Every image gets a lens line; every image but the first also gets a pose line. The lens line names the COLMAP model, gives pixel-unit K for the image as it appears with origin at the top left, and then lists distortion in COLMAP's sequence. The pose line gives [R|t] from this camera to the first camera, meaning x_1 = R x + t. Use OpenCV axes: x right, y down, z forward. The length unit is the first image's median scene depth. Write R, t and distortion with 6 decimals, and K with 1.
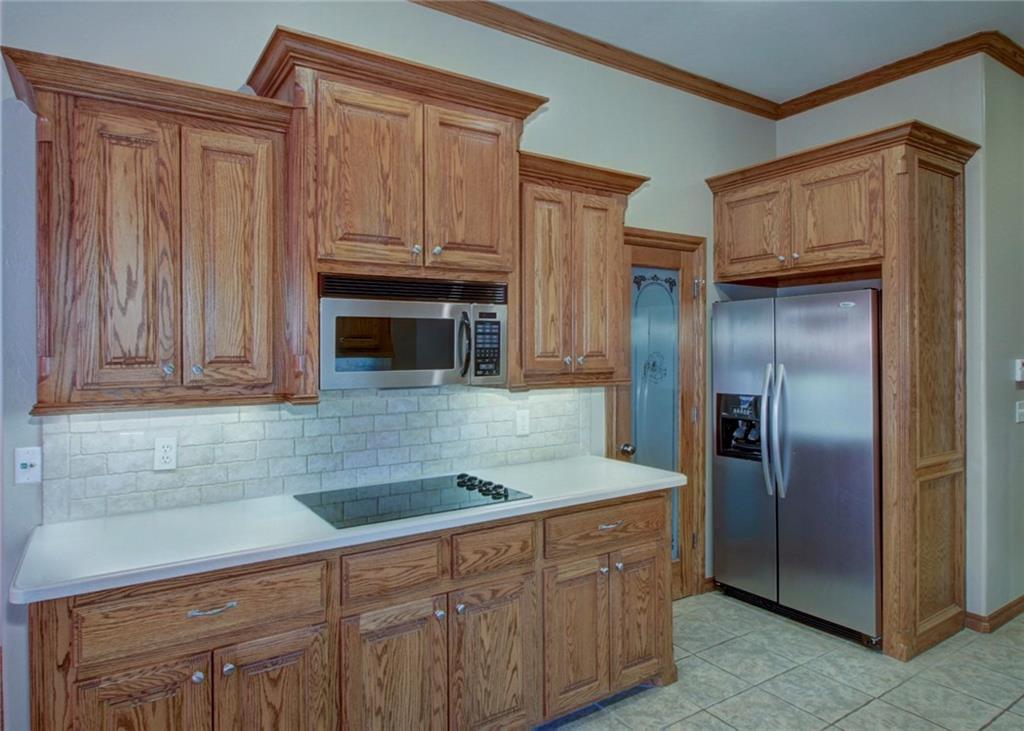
lens RADIAL K [[625.7, 0, 488.9], [0, 625.7, 347.2], [0, 0, 1]] dist [0.009589, -0.001400]
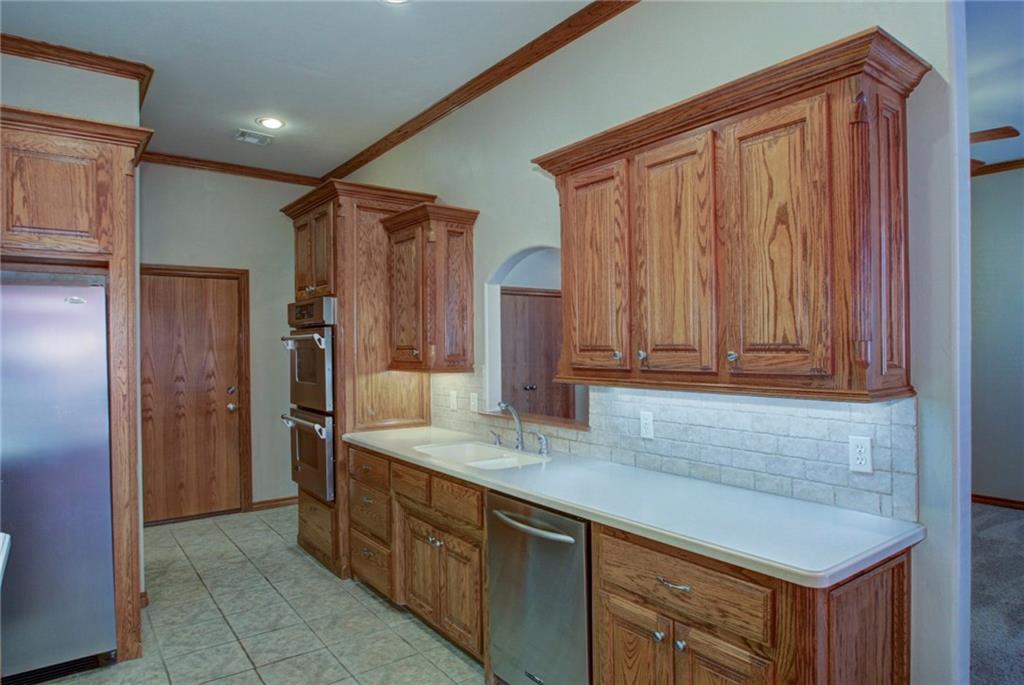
lens RADIAL K [[631.8, 0, 513.1], [0, 631.8, 344.4], [0, 0, 1]] dist [-0.018593, 0.005557]
pose [[-0.056027, 0.009489, 0.998384, -0.457172], [0.000273, 0.999955, -0.009488, 0.005055], [-0.998429, -0.000259, -0.056027, 0.535905]]
